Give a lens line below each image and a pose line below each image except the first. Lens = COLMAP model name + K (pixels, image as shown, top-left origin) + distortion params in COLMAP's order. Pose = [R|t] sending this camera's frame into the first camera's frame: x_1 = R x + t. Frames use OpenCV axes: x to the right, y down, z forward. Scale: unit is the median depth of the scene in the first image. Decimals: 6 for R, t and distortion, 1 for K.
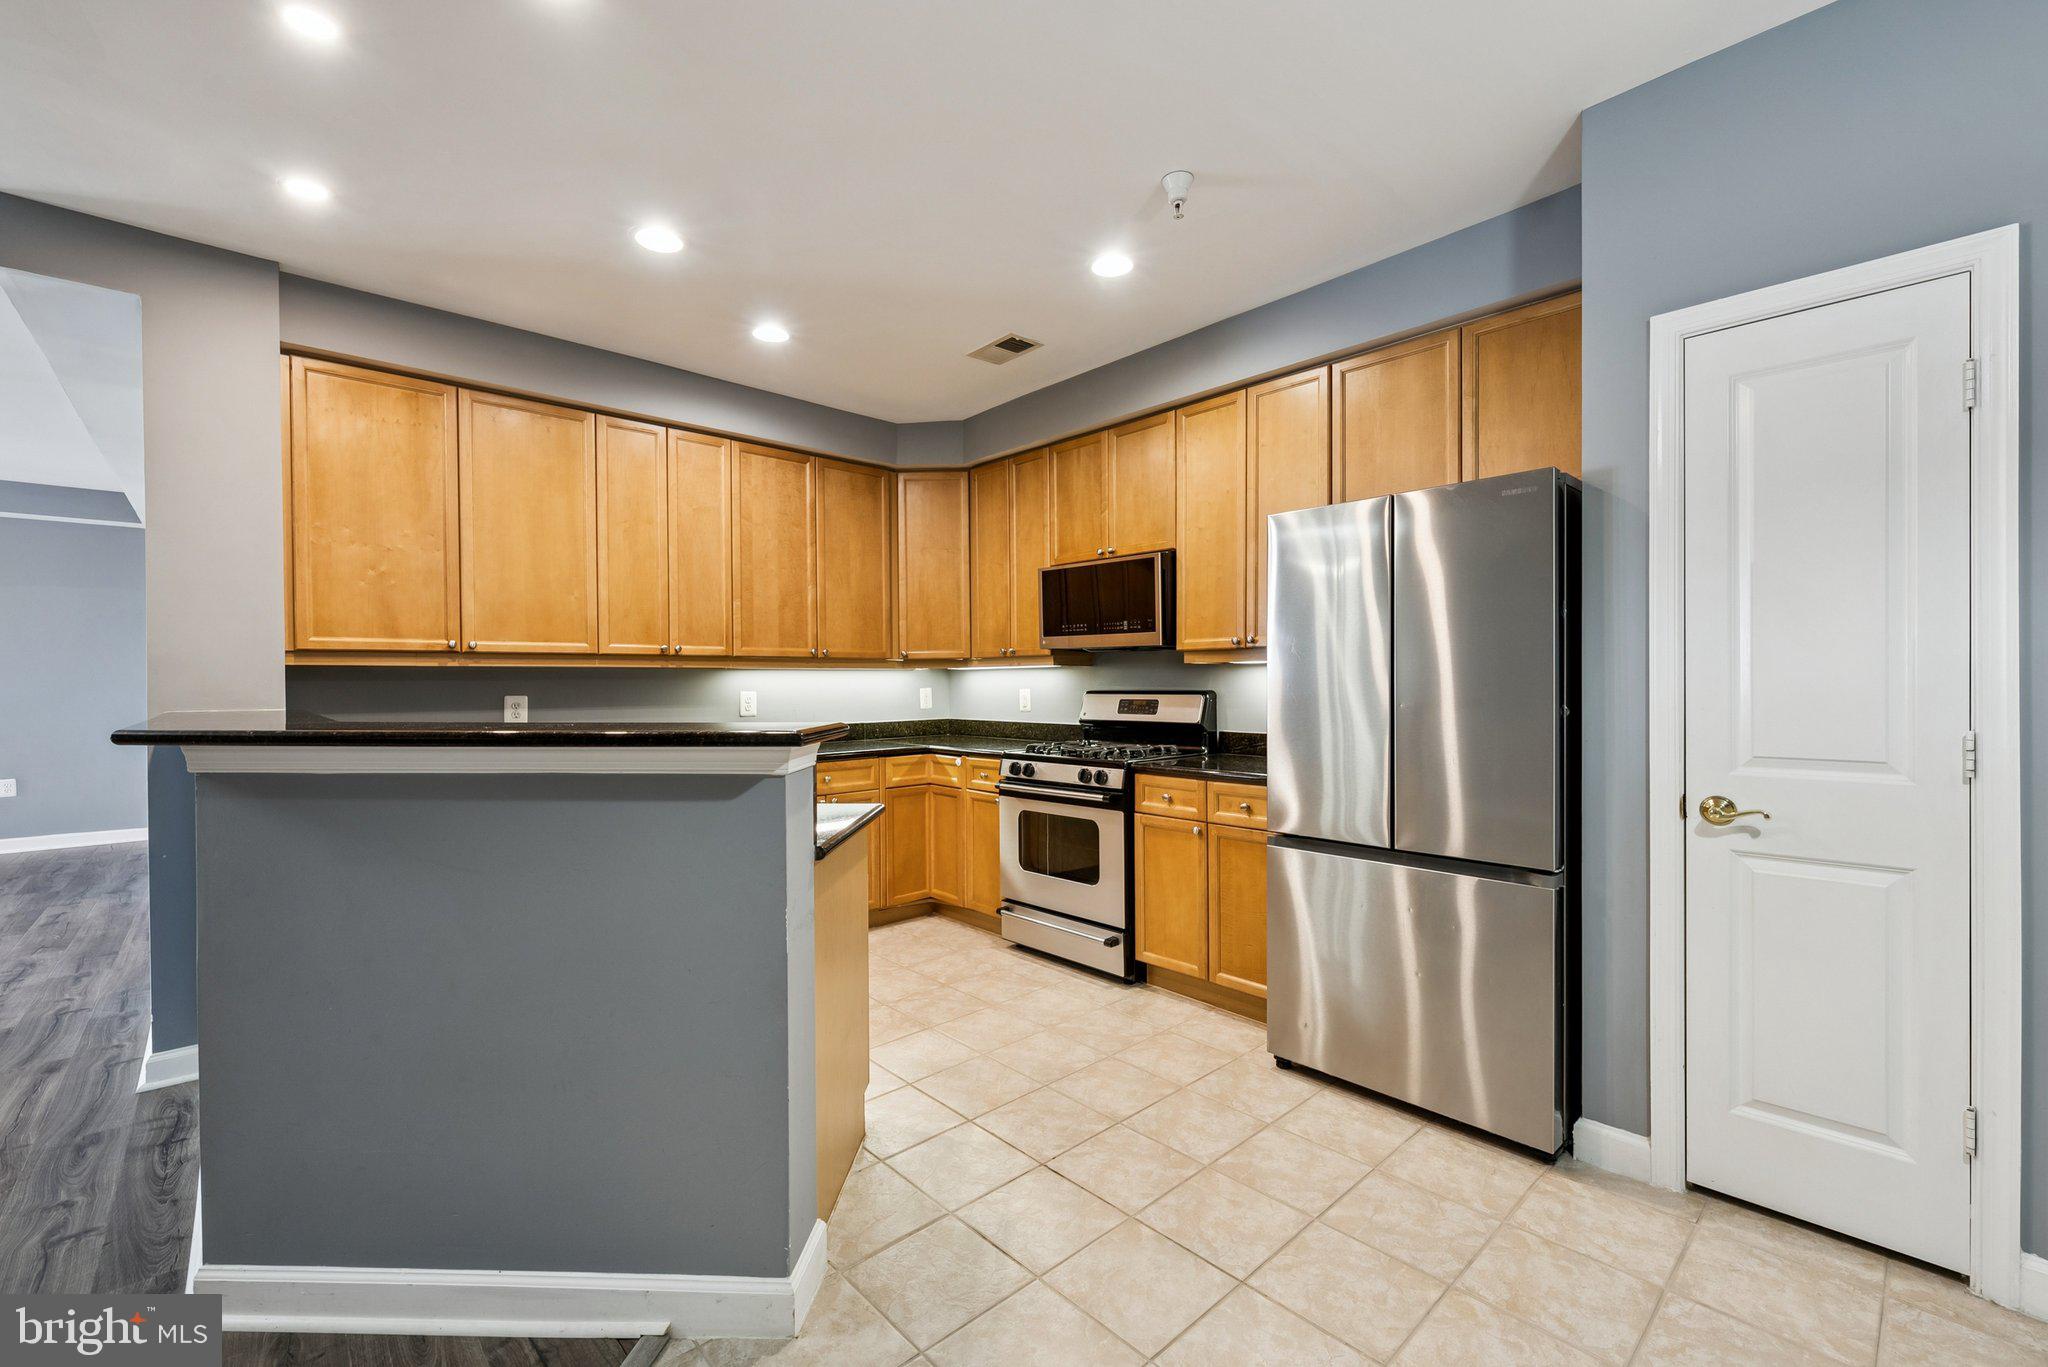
lens RADIAL K [[846.0, 0, 1014.6], [0, 846.0, 689.1], [0, 0, 1]] dist [-0.000903, -0.000320]
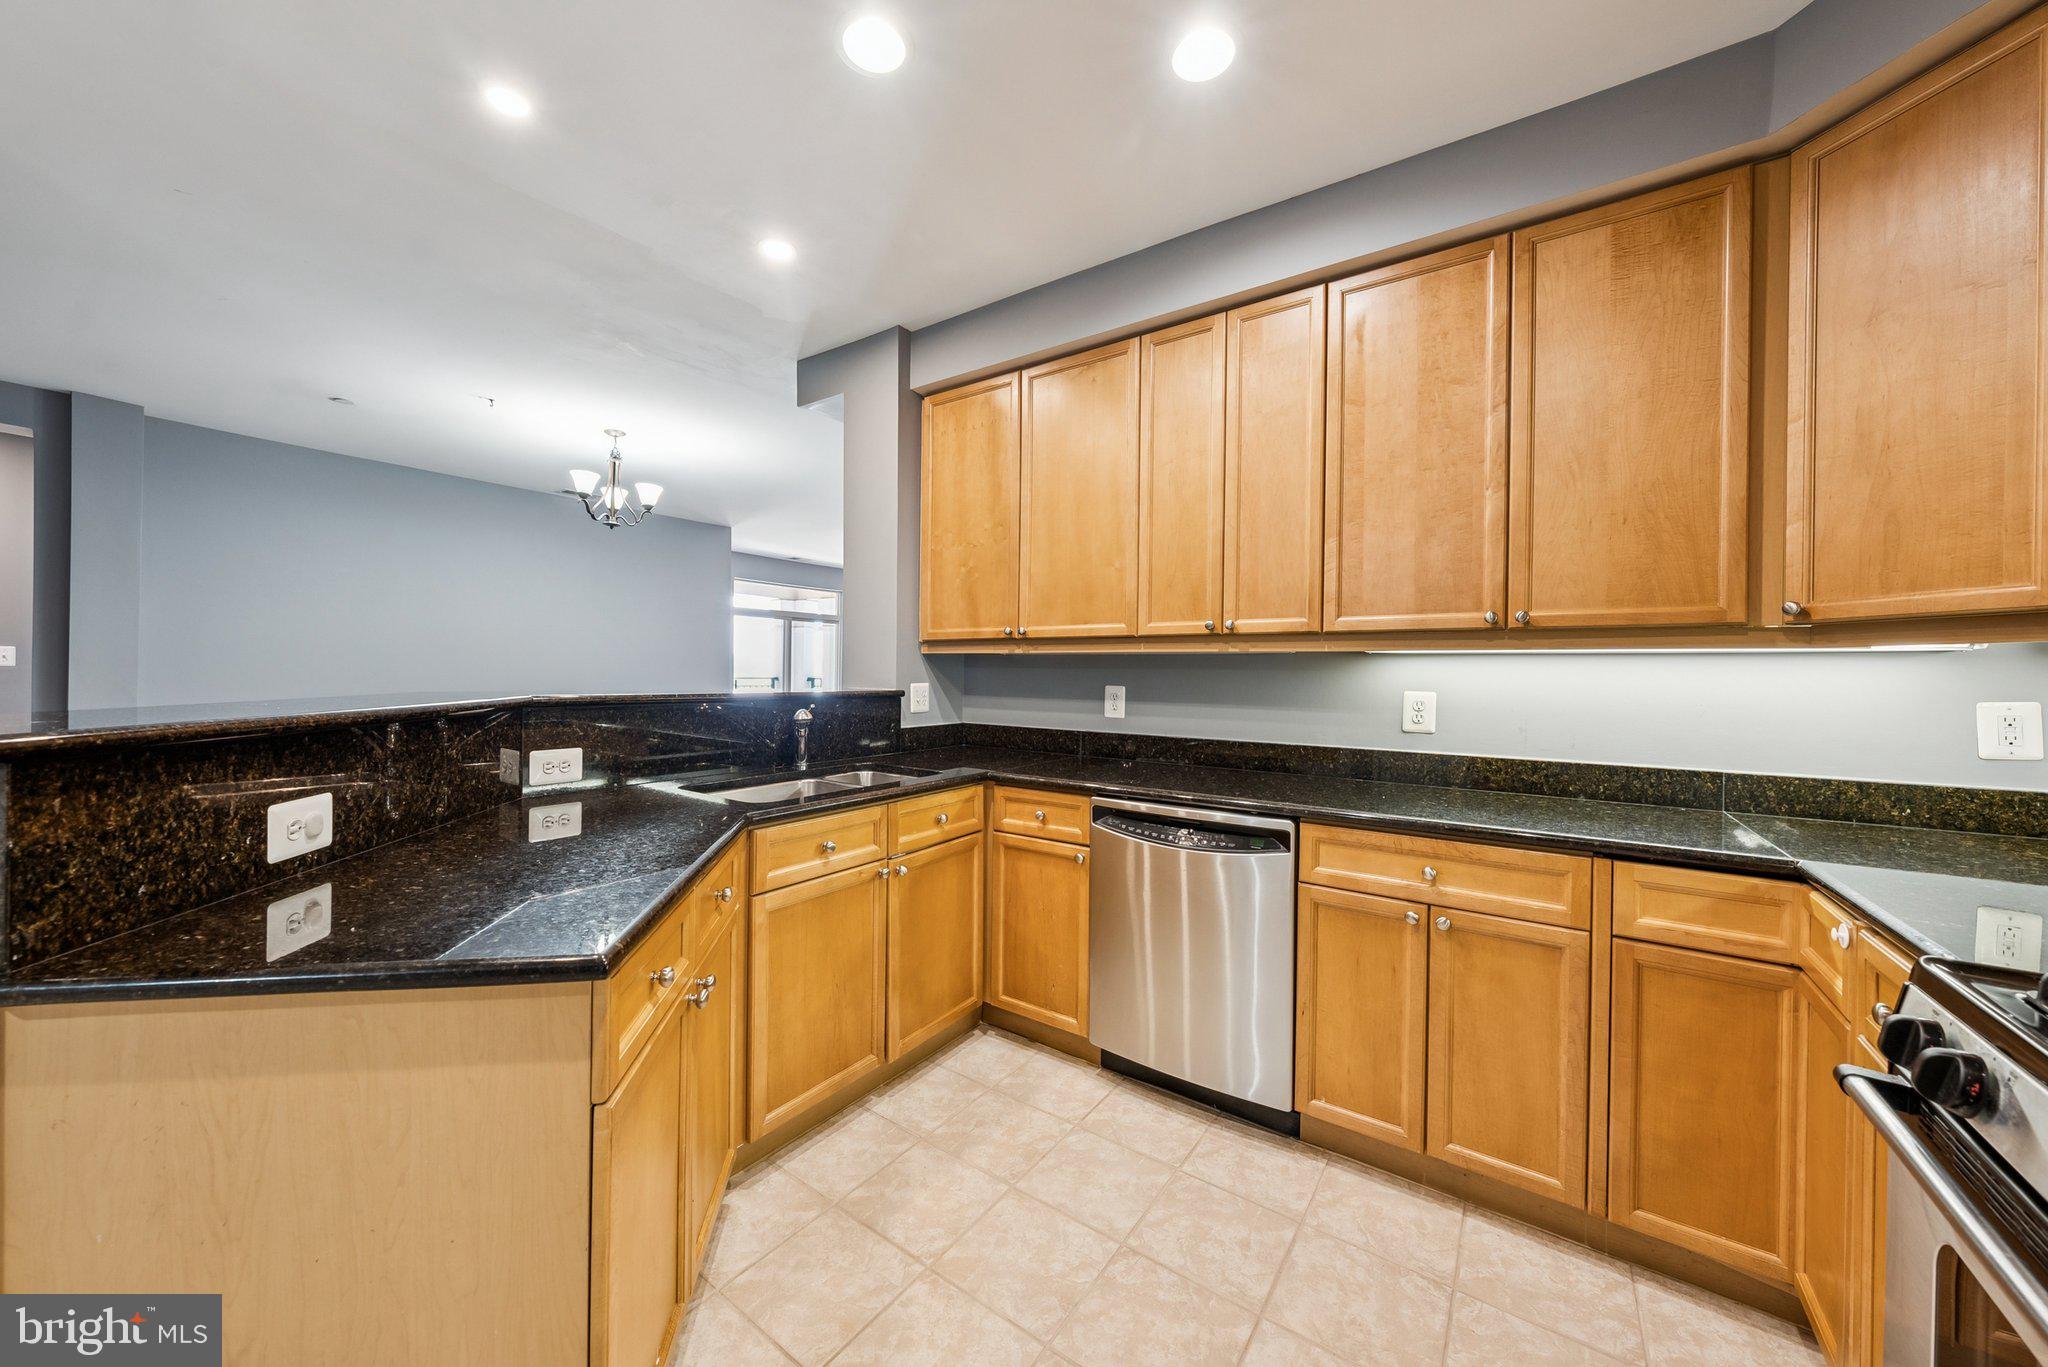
lens RADIAL K [[722.4, 0, 1011.3], [0, 722.4, 672.6], [0, 0, 1]] dist [-0.002310, -0.000127]
pose [[0.207911, 0.007652, -0.978118, 0.162028], [-0.024943, 0.999686, 0.002518, -0.005743], [0.977830, 0.023874, 0.208036, 0.791097]]
